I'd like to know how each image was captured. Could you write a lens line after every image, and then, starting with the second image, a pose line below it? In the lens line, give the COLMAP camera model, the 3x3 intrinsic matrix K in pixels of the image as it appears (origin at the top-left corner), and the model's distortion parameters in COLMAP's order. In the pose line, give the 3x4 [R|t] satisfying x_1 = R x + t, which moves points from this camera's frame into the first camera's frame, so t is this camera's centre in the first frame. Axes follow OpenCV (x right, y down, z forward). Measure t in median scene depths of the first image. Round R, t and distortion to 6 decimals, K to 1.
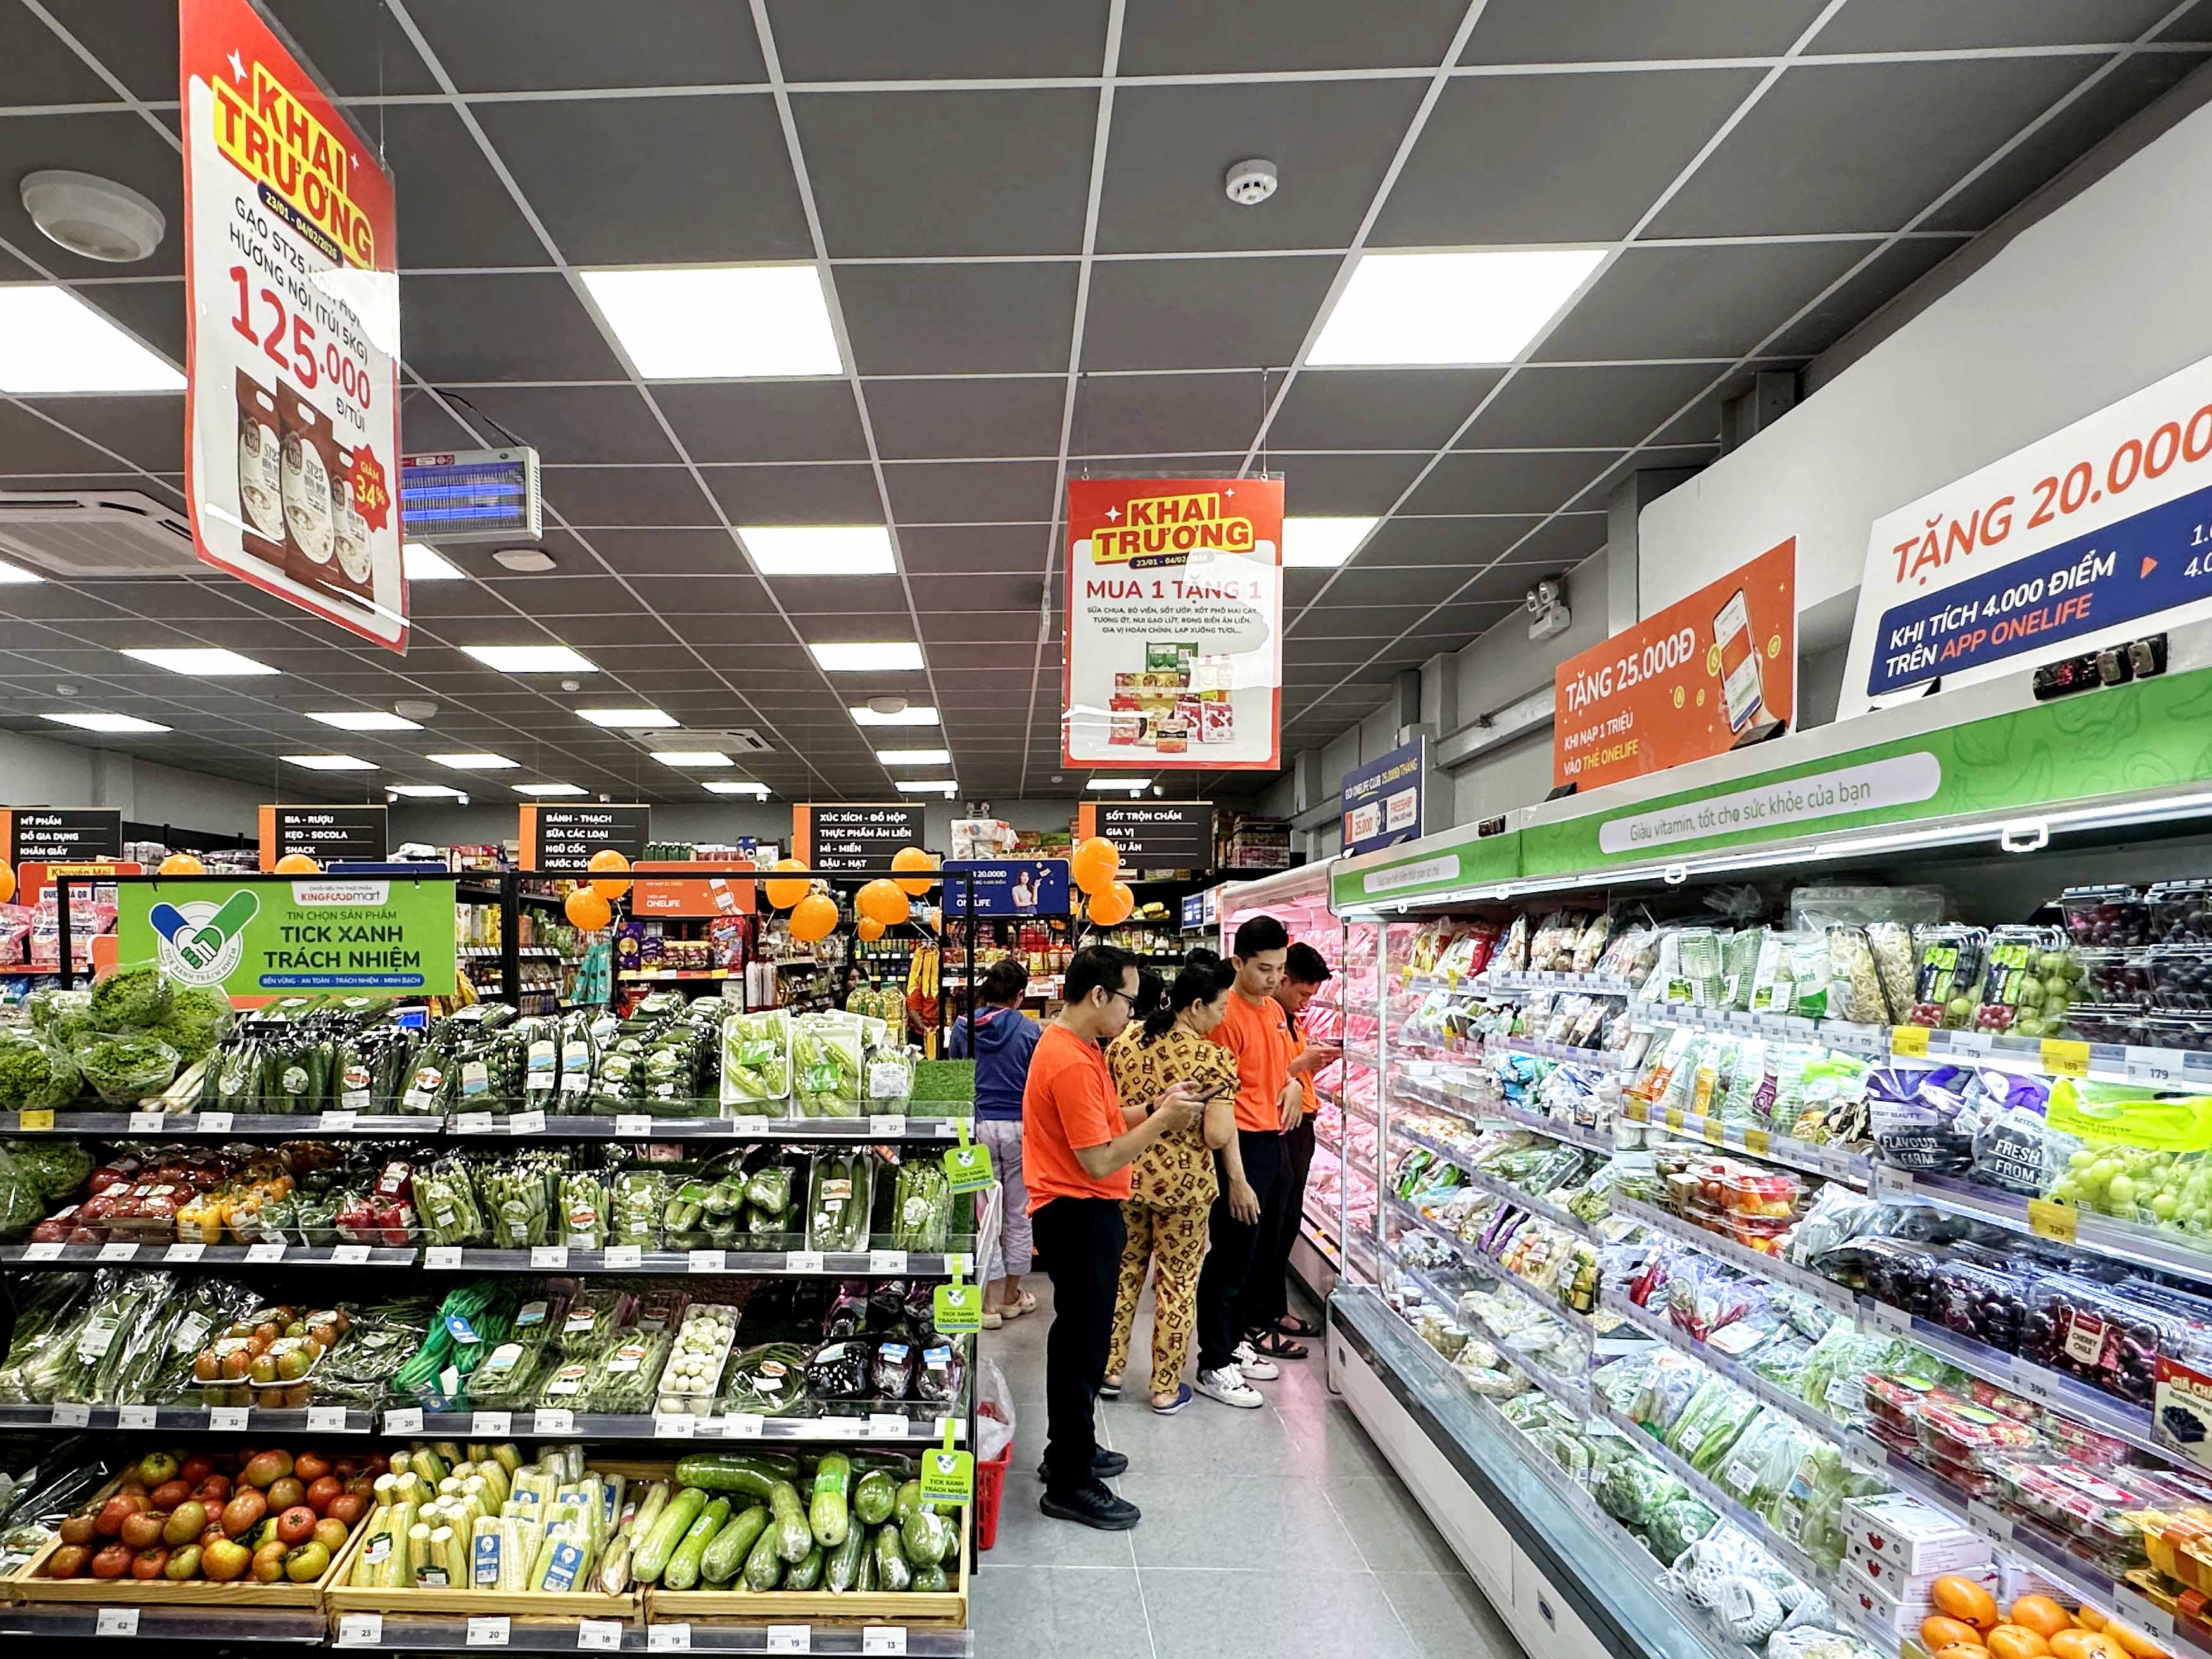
lens RADIAL K [[1105.8, 0, 1107.8], [0, 1105.8, 830.3], [0, 0, 1]] dist [0.001008, -0.000388]
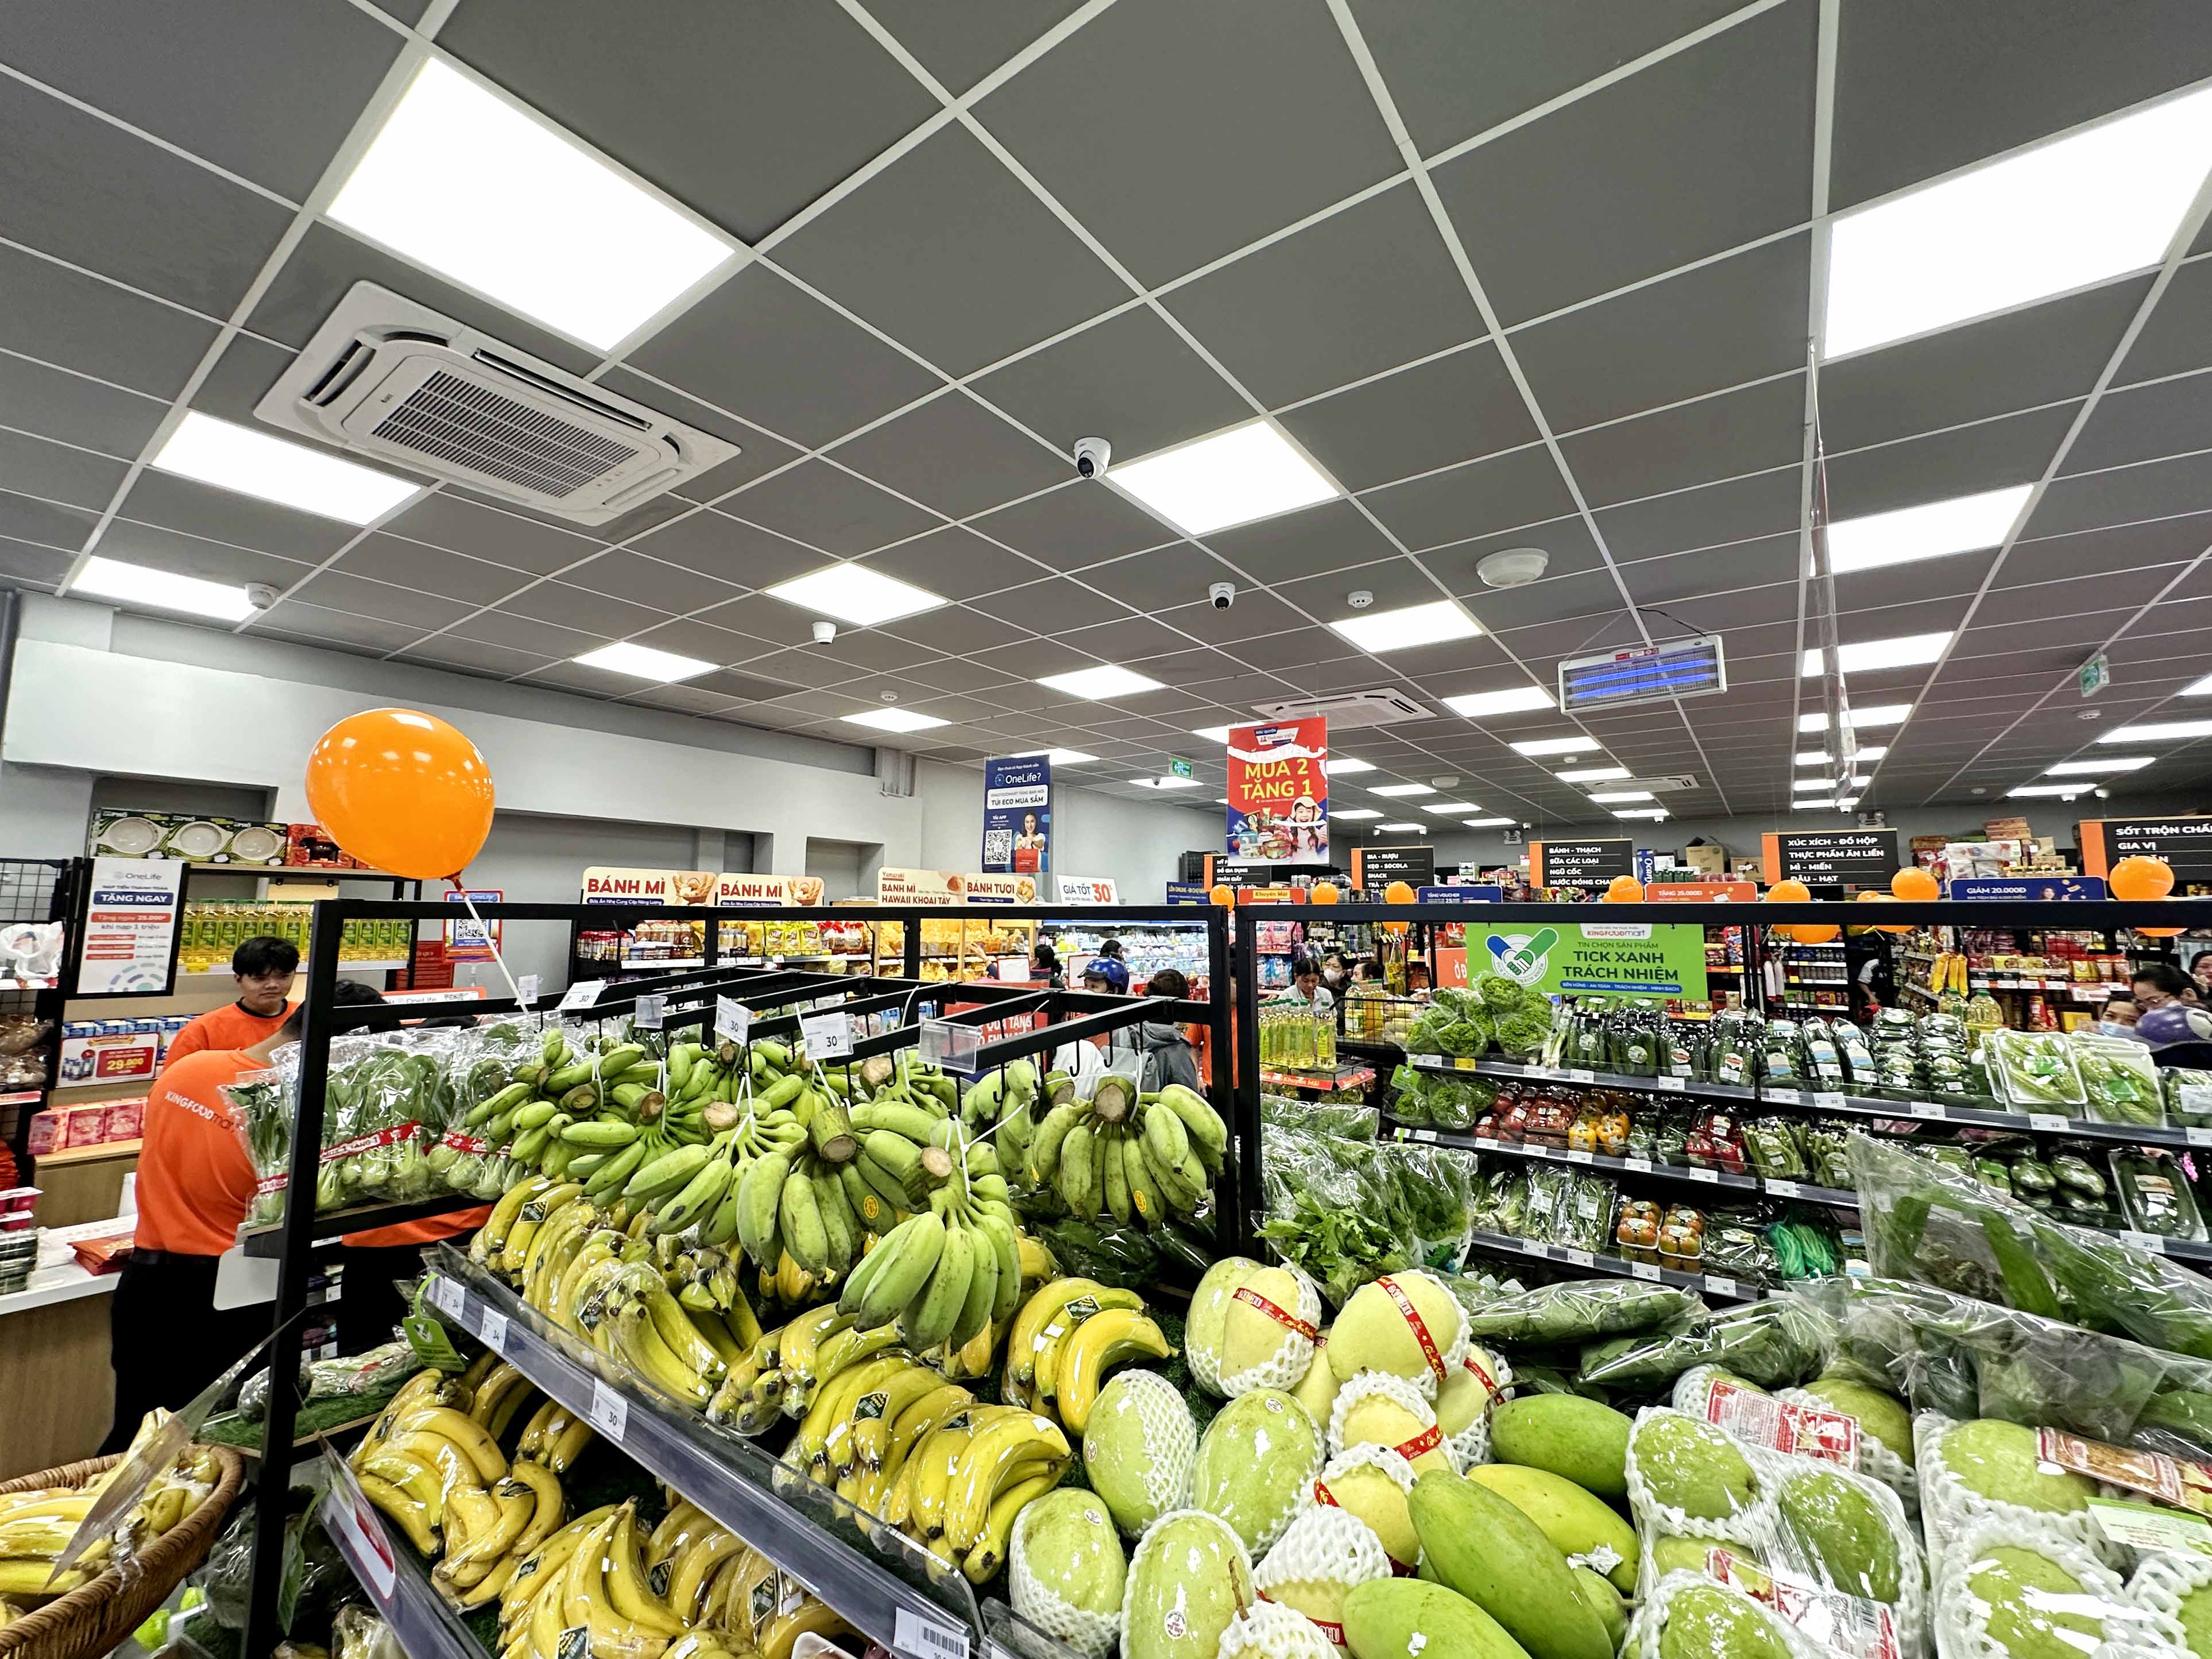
lens RADIAL K [[885.6, 0, 1109.9], [0, 885.6, 730.7], [0, 0, 1]] dist [0.001226, 0.000238]
pose [[0.835614, -0.107432, -0.538709, -0.581898], [0.064388, 0.993084, -0.098171, -0.149798], [0.545530, 0.047347, 0.836753, -0.471114]]
